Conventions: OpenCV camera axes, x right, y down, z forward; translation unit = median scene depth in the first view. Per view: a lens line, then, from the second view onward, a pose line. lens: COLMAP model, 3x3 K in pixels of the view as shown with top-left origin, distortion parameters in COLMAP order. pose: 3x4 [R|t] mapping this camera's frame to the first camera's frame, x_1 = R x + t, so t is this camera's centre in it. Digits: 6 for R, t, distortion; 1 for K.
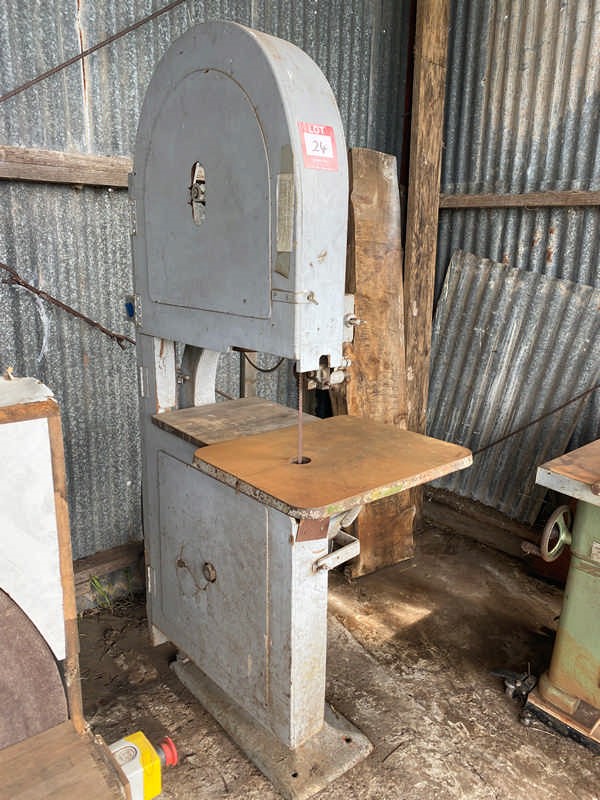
lens RADIAL K [[611.4, 0, 295.9], [0, 611.4, 400.2], [0, 0, 1]] dist [0.017024, -0.017323]
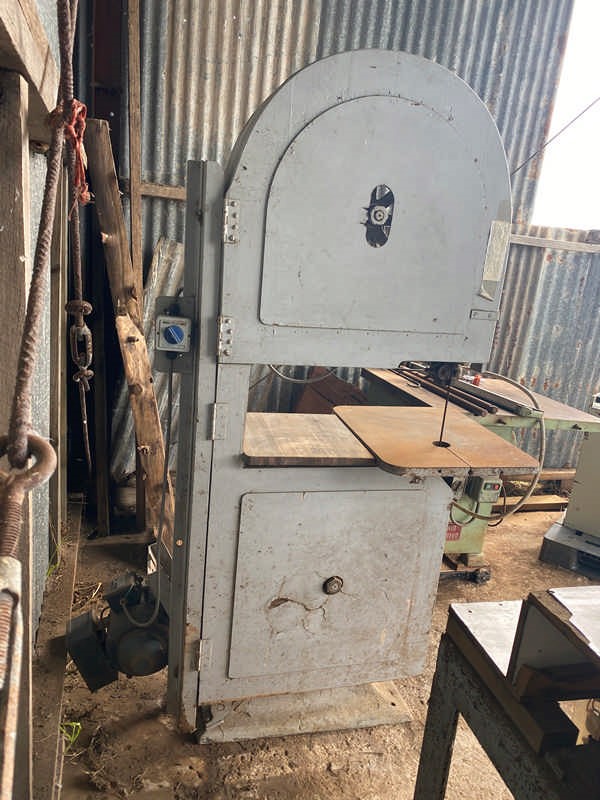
lens RADIAL K [[611.4, 0, 296.3], [0, 611.4, 404.2], [0, 0, 1]] dist [0.017024, -0.017323]
pose [[0.424255, -0.208044, 0.881320, -0.869243], [0.134983, 0.976907, 0.165630, -0.164040], [-0.895426, 0.048694, 0.442540, 0.514761]]
